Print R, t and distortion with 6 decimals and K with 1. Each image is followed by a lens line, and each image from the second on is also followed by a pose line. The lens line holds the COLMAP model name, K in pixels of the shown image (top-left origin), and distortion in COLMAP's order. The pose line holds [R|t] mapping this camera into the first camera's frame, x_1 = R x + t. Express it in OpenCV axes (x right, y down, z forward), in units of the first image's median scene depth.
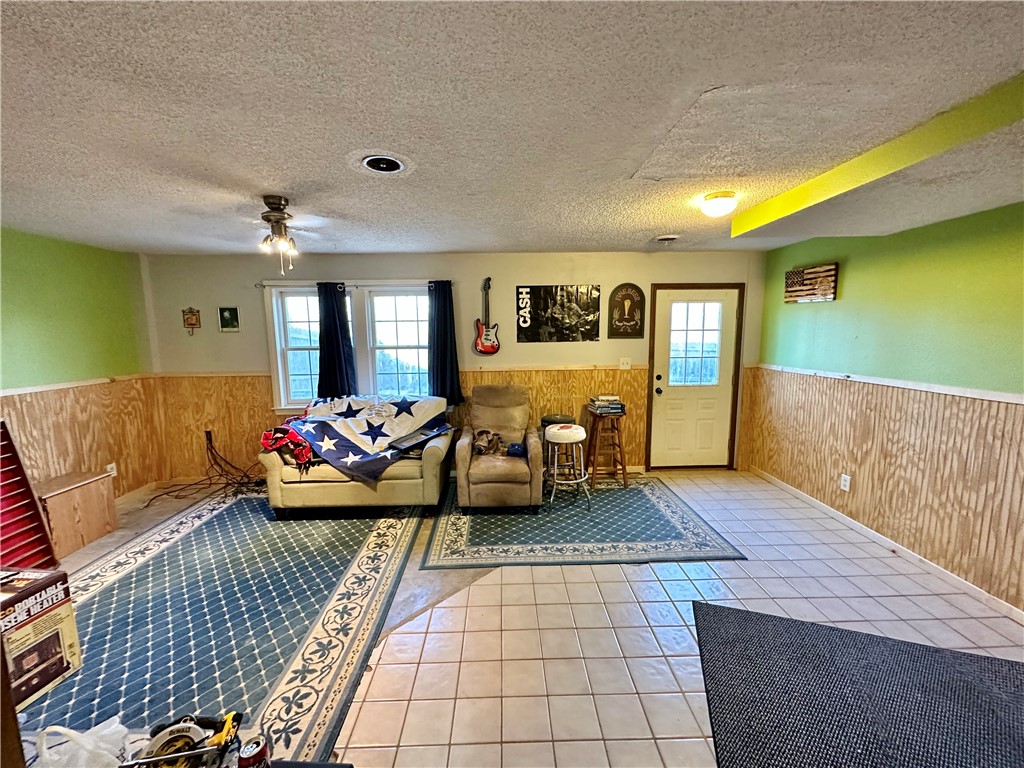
lens RADIAL K [[413.8, 0, 512.1], [0, 413.8, 383.0], [0, 0, 1]] dist [-0.003048, 0.000740]
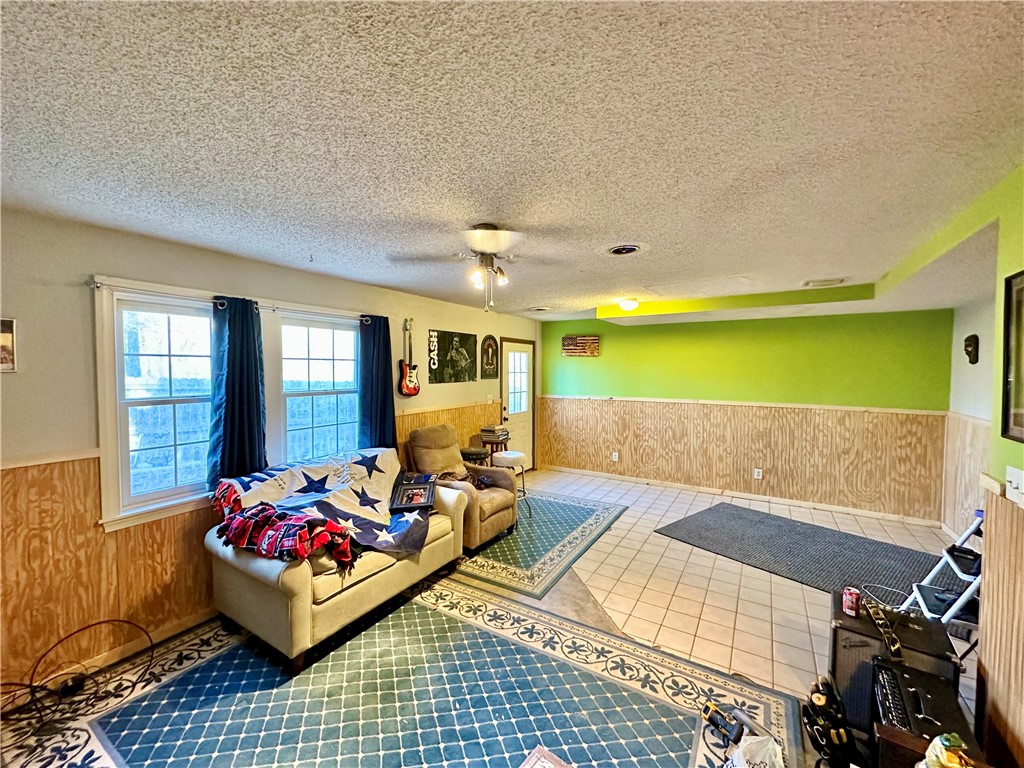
lens RADIAL K [[413.8, 0, 514.2], [0, 413.8, 381.4], [0, 0, 1]] dist [-0.003048, 0.000740]
pose [[0.537026, -0.014563, 0.843440, -0.804939], [0.098911, 0.994041, -0.045815, -0.039918], [-0.837747, 0.108029, 0.535266, 0.308895]]
